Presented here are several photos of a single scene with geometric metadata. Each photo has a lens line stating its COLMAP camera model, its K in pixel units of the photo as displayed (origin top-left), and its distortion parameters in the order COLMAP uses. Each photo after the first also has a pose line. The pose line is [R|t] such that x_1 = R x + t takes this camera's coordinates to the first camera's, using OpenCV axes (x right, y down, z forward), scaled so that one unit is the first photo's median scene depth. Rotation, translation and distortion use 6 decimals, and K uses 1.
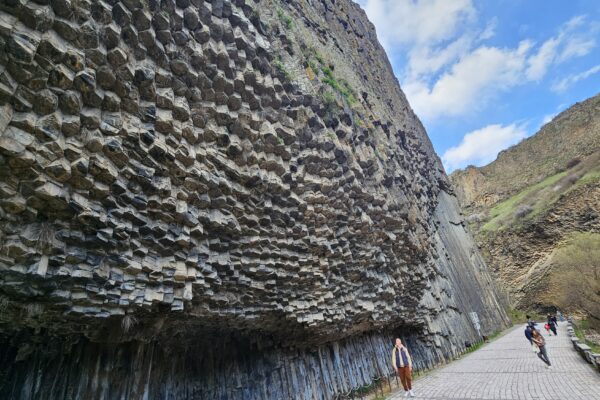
lens RADIAL K [[286.5, 0, 304.8], [0, 286.5, 207.3], [0, 0, 1]] dist [-0.001997, -0.001051]
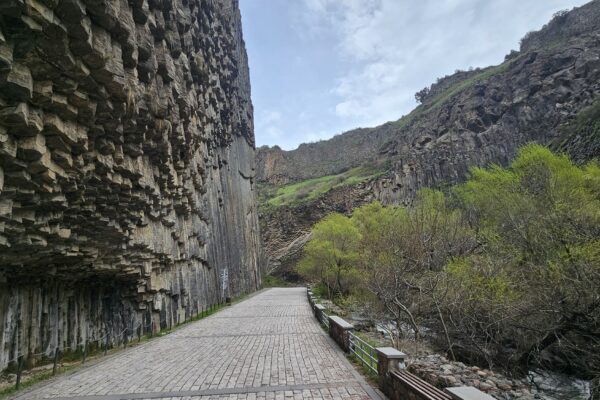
lens RADIAL K [[286.5, 0, 304.8], [0, 286.5, 207.3], [0, 0, 1]] dist [-0.001997, -0.001051]
pose [[0.744135, 0.236946, 0.624596, 0.497433], [-0.314923, 0.948996, 0.015185, 0.280906], [-0.589141, -0.207999, 0.780800, 0.655268]]
